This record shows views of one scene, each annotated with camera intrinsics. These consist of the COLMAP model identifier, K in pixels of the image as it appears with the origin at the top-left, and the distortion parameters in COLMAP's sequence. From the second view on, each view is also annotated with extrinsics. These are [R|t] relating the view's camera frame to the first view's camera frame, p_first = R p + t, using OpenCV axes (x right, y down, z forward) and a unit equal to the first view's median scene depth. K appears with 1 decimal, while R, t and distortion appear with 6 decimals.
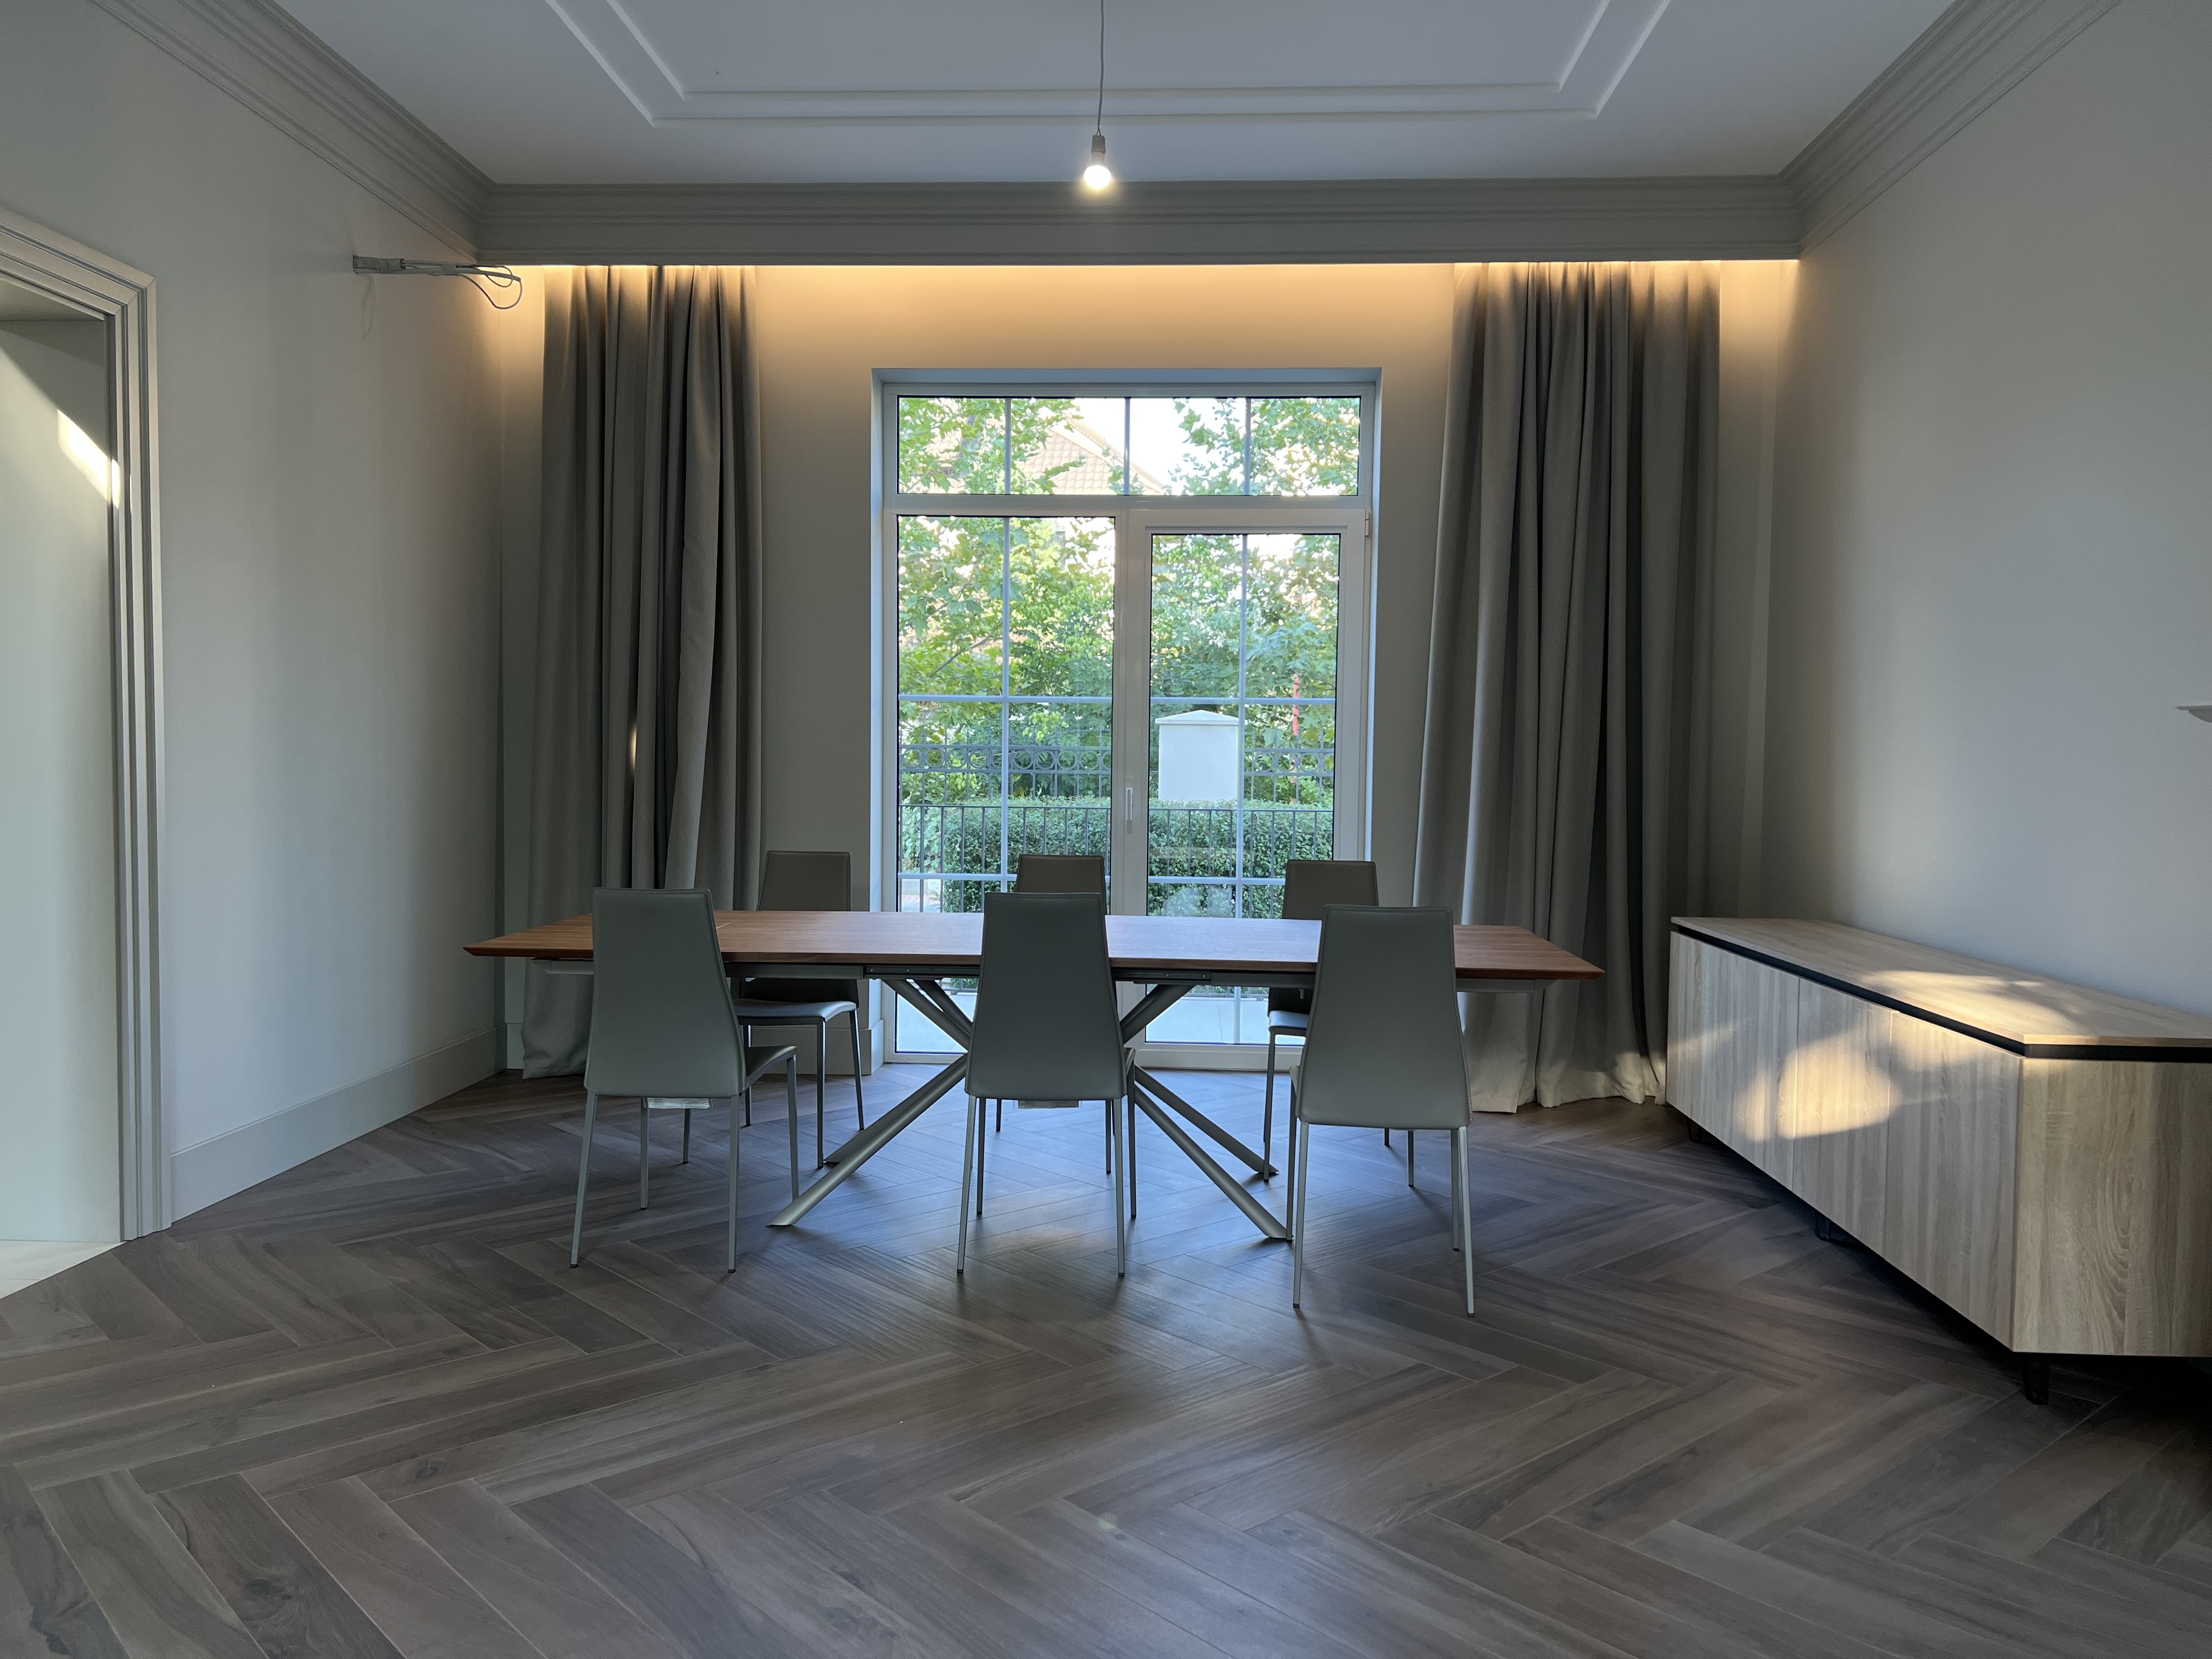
lens RADIAL K [[1662.4, 0, 1096.7], [0, 1662.4, 828.3], [0, 0, 1]] dist [0.055989, -0.060973]
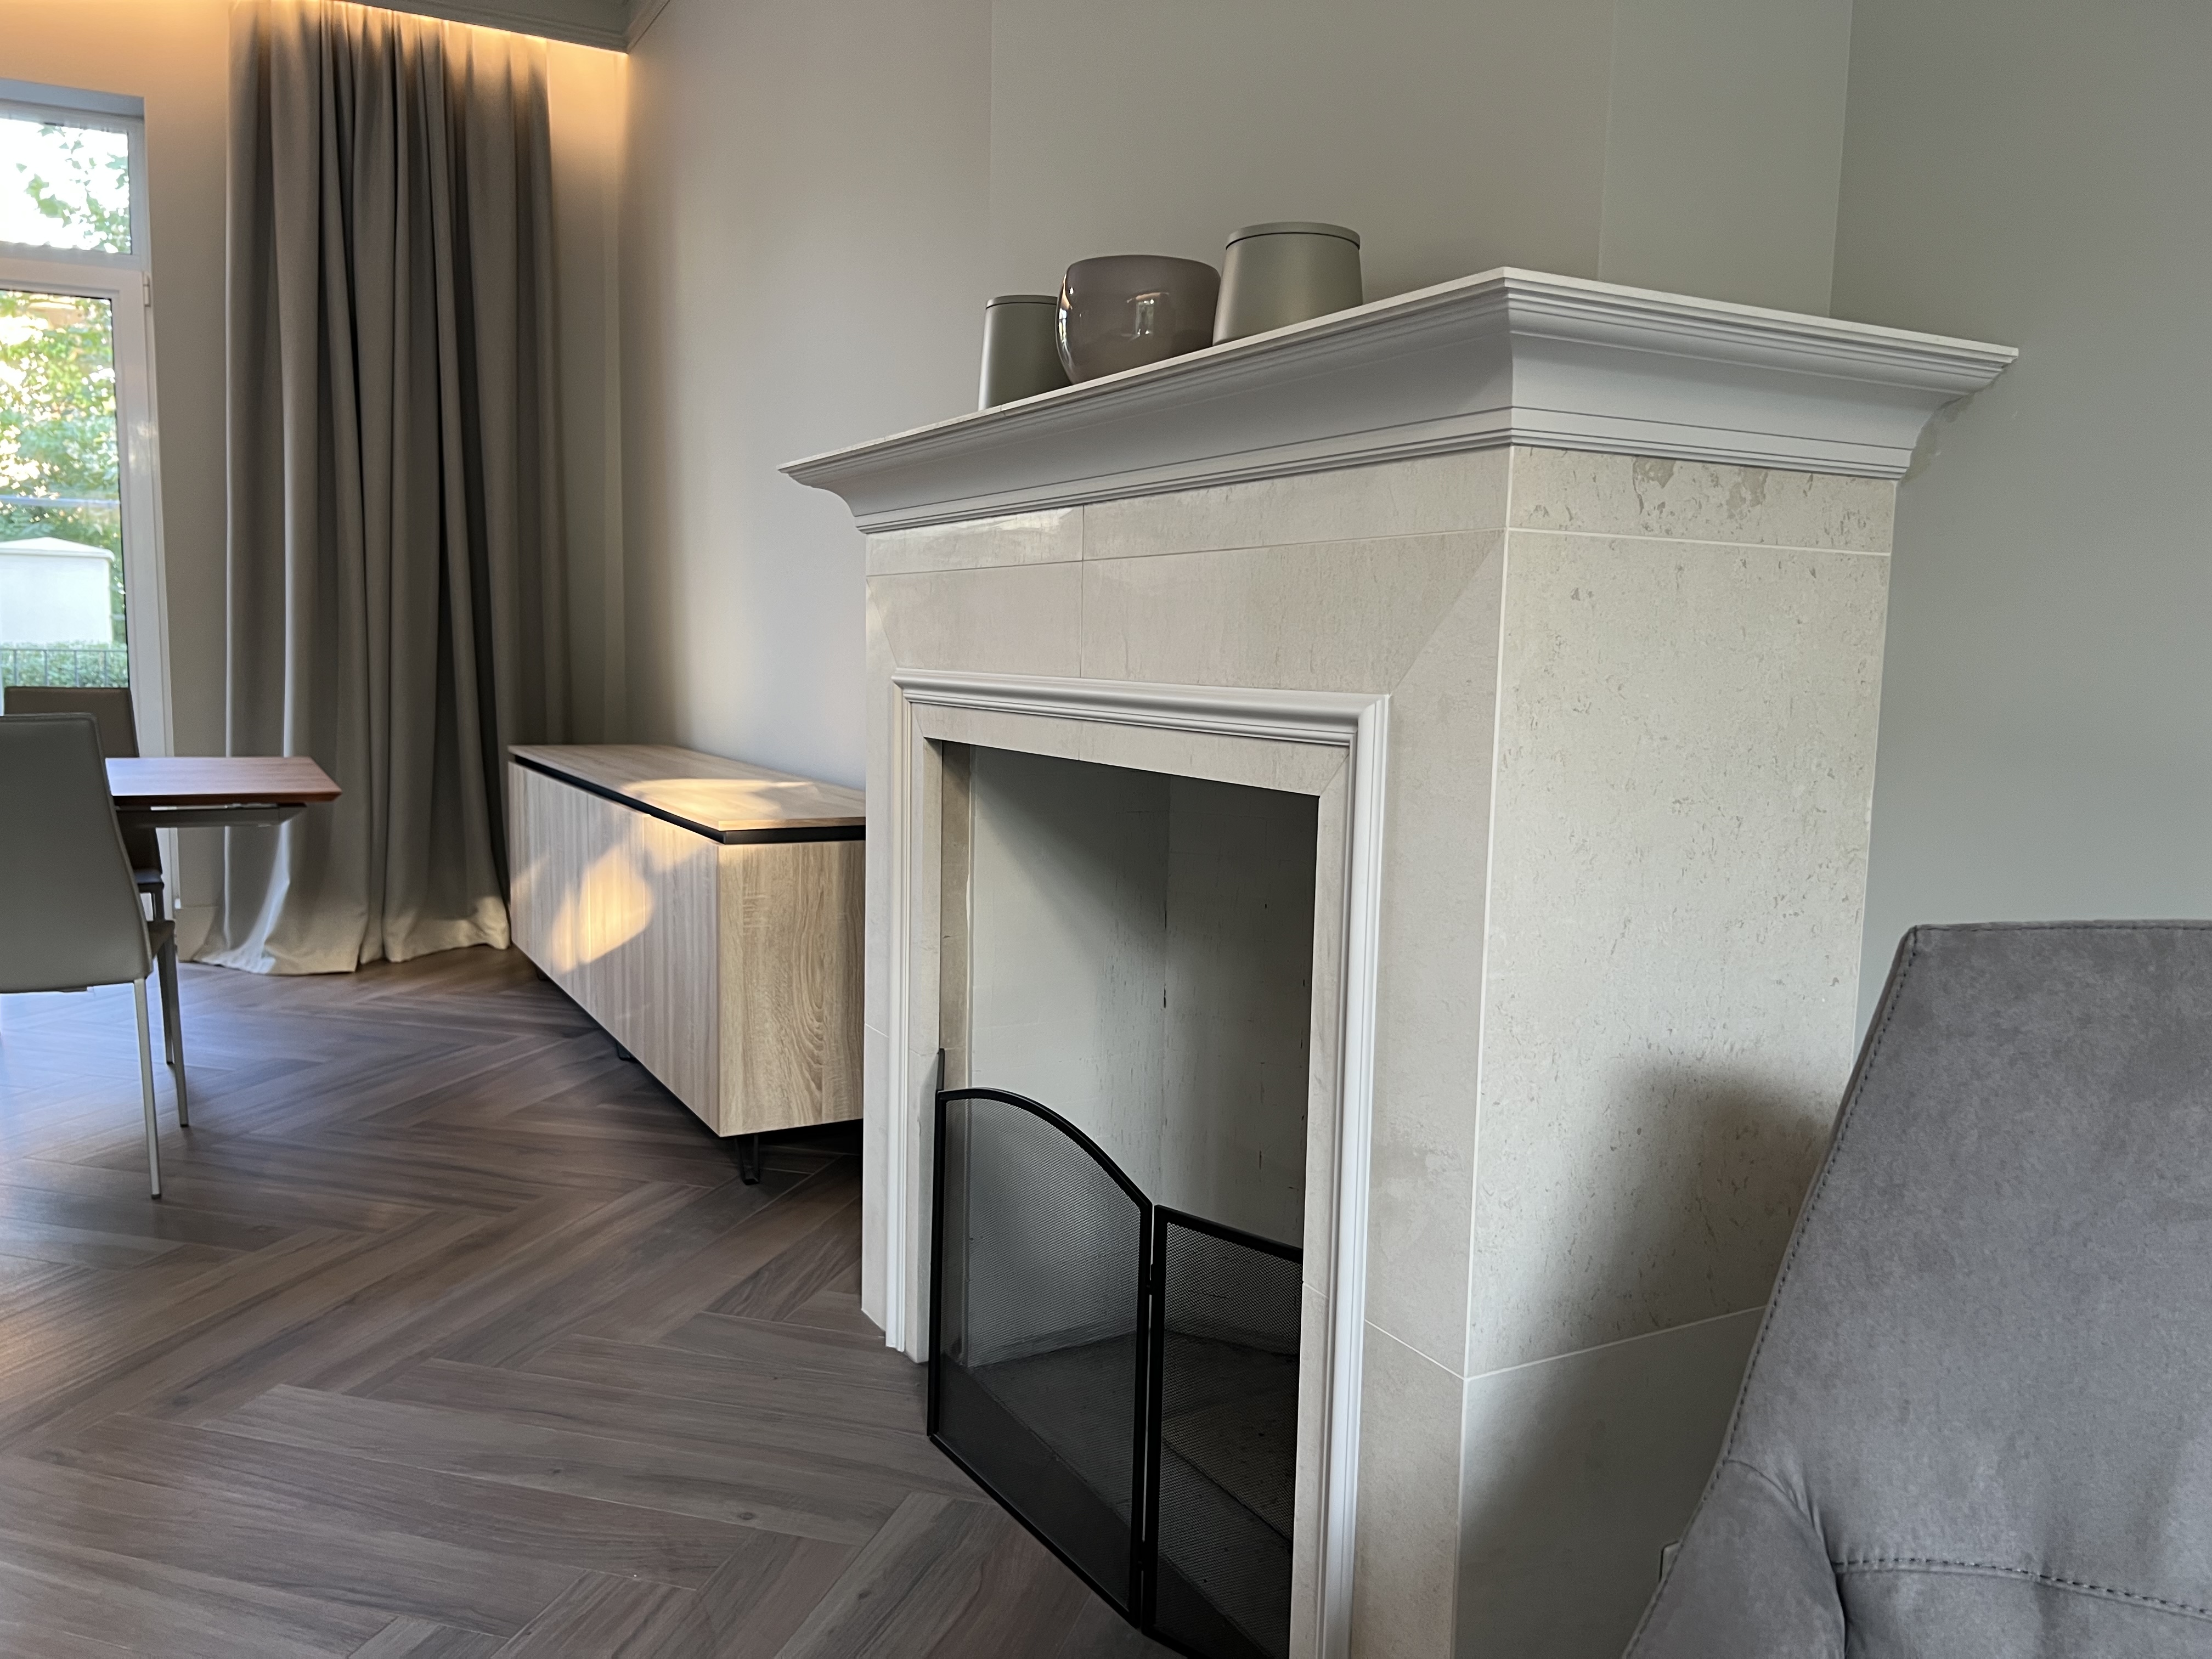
lens RADIAL K [[1662.4, 0, 1107.3], [0, 1662.4, 819.4], [0, 0, 1]] dist [0.055989, -0.060973]
pose [[0.853539, -0.048243, 0.518790, 0.196444], [0.014233, 0.997492, 0.069340, 0.047046], [-0.520834, -0.051800, 0.852085, 0.034113]]
